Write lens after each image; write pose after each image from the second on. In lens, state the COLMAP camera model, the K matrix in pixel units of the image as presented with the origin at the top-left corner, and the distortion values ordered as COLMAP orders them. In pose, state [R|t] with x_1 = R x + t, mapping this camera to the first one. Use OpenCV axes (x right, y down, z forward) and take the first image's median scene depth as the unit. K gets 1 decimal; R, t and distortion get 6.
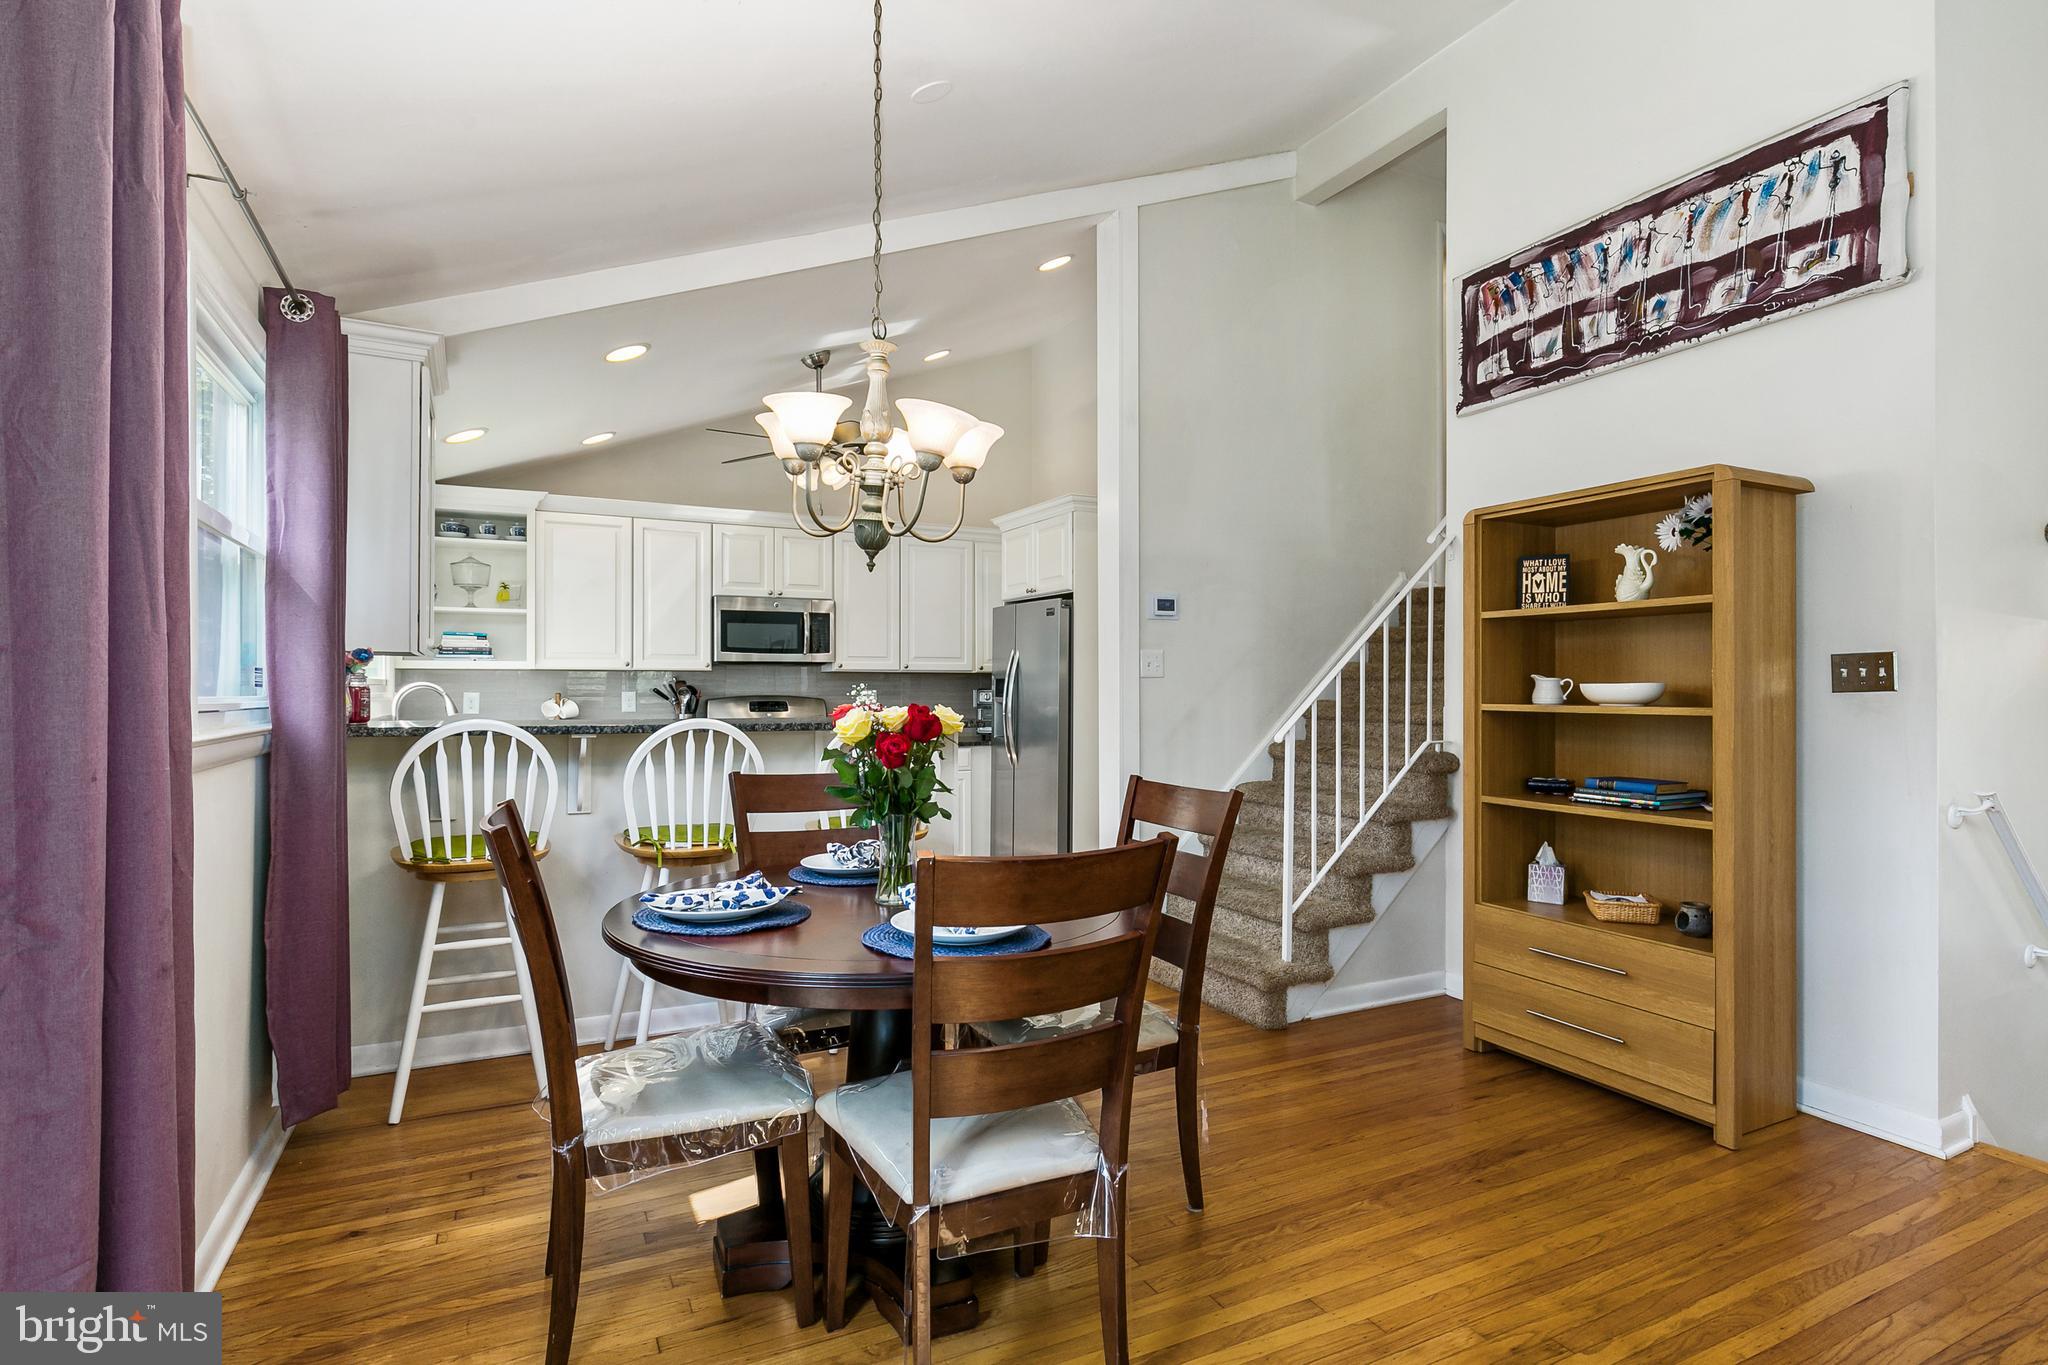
lens RADIAL K [[1012.8, 0, 1060.3], [0, 1012.8, 701.5], [0, 0, 1]] dist [0.001161, -0.000071]
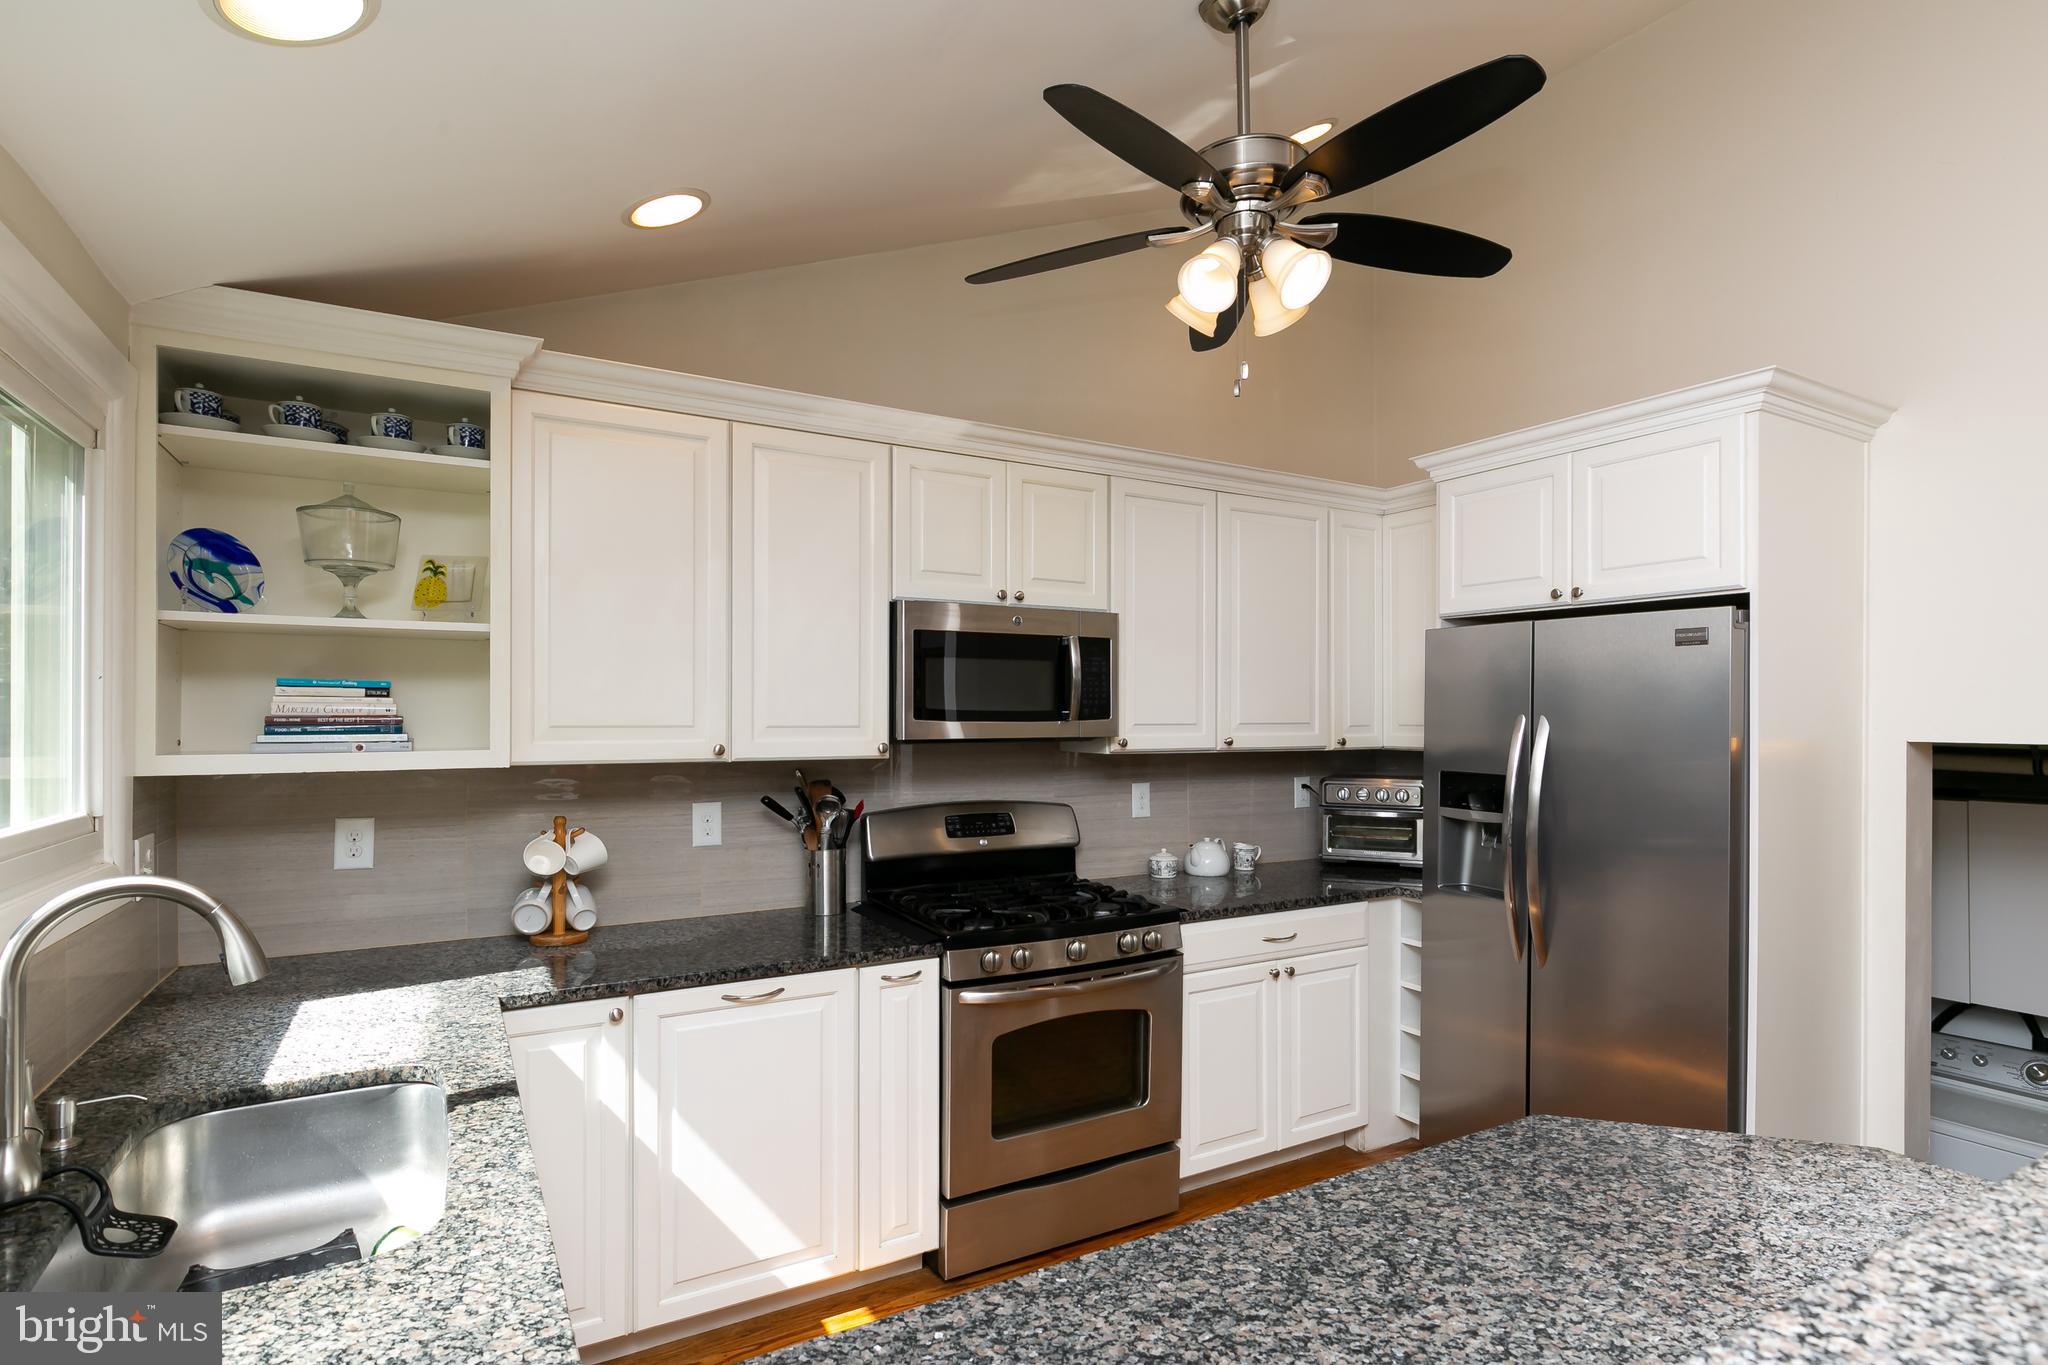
lens RADIAL K [[1012.8, 0, 1060.9], [0, 1012.8, 728.2], [0, 0, 1]] dist [0.001161, -0.000071]
pose [[0.999447, 0.002276, 0.033188, -0.303628], [-0.002293, 0.999997, 0.000468, -0.048990], [-0.033187, -0.000544, 0.999449, 0.572555]]
